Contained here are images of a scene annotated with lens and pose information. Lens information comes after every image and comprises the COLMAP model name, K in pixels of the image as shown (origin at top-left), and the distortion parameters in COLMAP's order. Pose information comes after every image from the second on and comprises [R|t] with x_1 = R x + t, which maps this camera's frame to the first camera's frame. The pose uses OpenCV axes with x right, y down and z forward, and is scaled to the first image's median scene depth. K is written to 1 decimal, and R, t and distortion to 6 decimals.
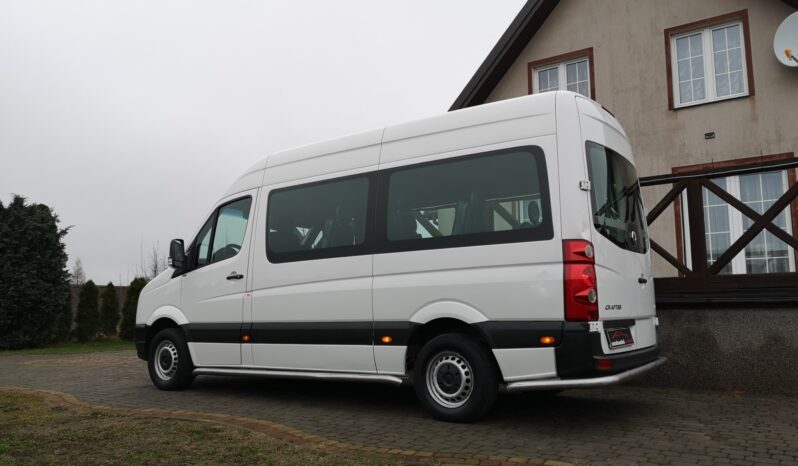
lens RADIAL K [[622.6, 0, 399.0], [0, 622.6, 233.0], [0, 0, 1]] dist [0.042229, -0.088364]
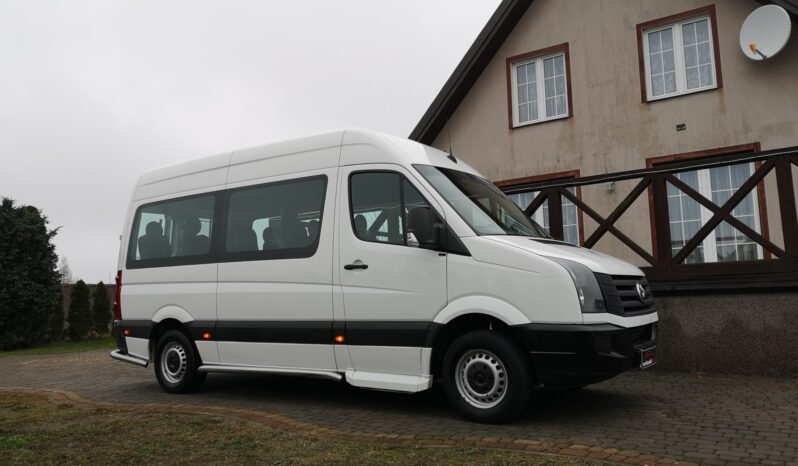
lens RADIAL K [[623.9, 0, 399.0], [0, 623.9, 233.0], [0, 0, 1]] dist [0.037176, -0.096608]
pose [[0.999535, -0.023407, 0.019560, 0.007441], [0.023085, 0.999597, 0.016545, -0.013635], [-0.019939, -0.016086, 0.999672, -0.053314]]
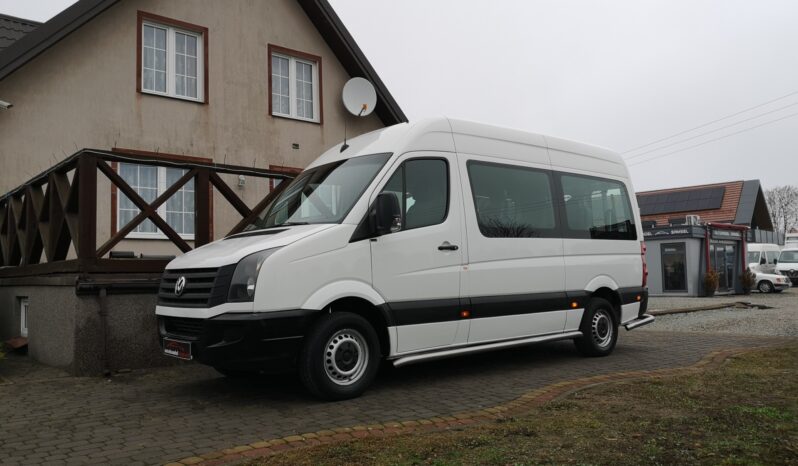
lens RADIAL K [[622.6, 0, 399.0], [0, 622.6, 233.0], [0, 0, 1]] dist [0.042229, -0.088364]
pose [[0.255836, 0.073094, 0.963953, -1.051546], [-0.101308, 0.993674, -0.048461, 0.092251], [-0.961397, -0.085258, 0.261623, 0.771388]]
